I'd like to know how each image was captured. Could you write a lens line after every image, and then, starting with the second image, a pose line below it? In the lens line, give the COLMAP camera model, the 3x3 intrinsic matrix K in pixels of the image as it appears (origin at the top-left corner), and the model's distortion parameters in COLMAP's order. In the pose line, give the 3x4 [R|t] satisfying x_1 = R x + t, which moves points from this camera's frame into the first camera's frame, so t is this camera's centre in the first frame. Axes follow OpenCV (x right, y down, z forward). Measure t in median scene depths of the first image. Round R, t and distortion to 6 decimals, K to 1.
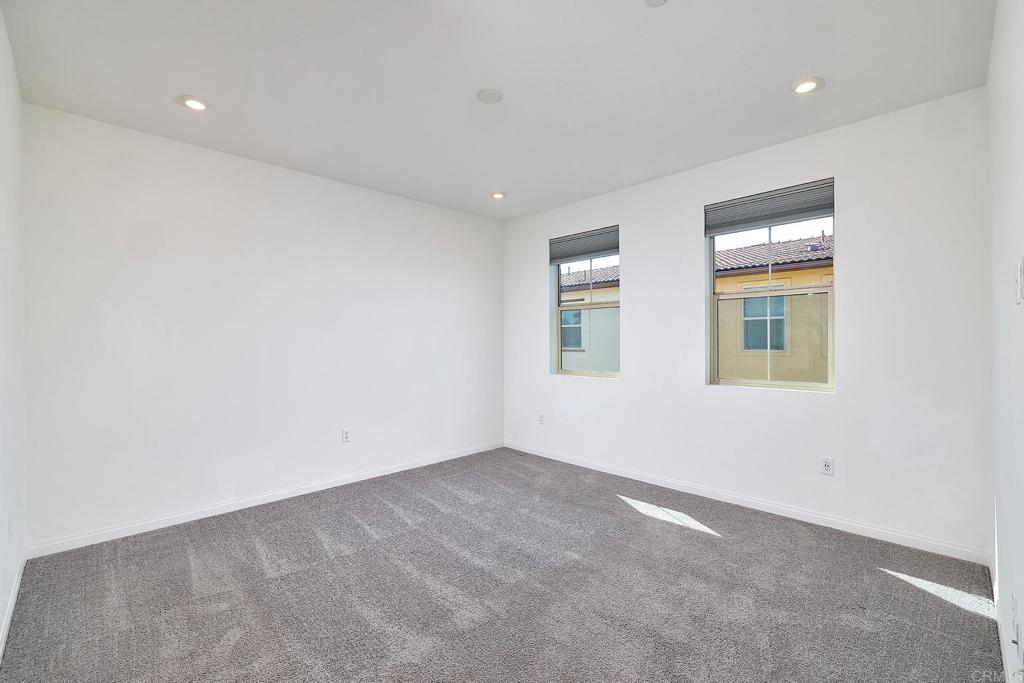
lens RADIAL K [[441.7, 0, 509.8], [0, 441.7, 338.5], [0, 0, 1]] dist [0.001360, 0.000434]
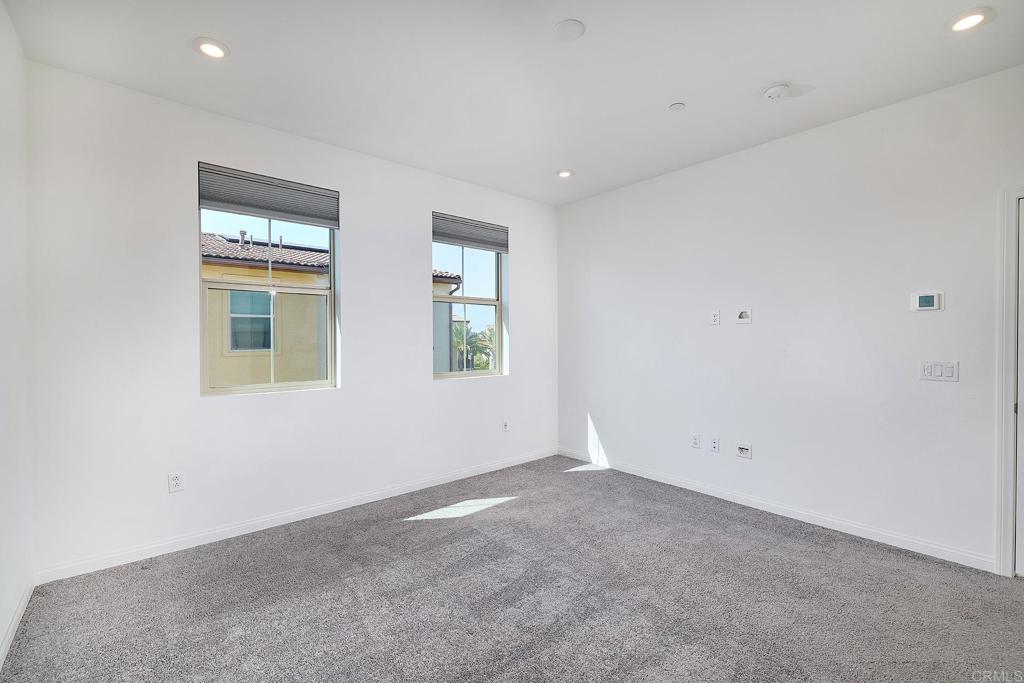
lens RADIAL K [[441.7, 0, 509.8], [0, 441.7, 345.1], [0, 0, 1]] dist [0.001360, 0.000434]
pose [[0.060334, -0.008894, 0.998139, -0.345248], [-0.004861, 0.999946, 0.009204, 0.003493], [-0.998166, -0.005407, 0.060288, 0.428855]]
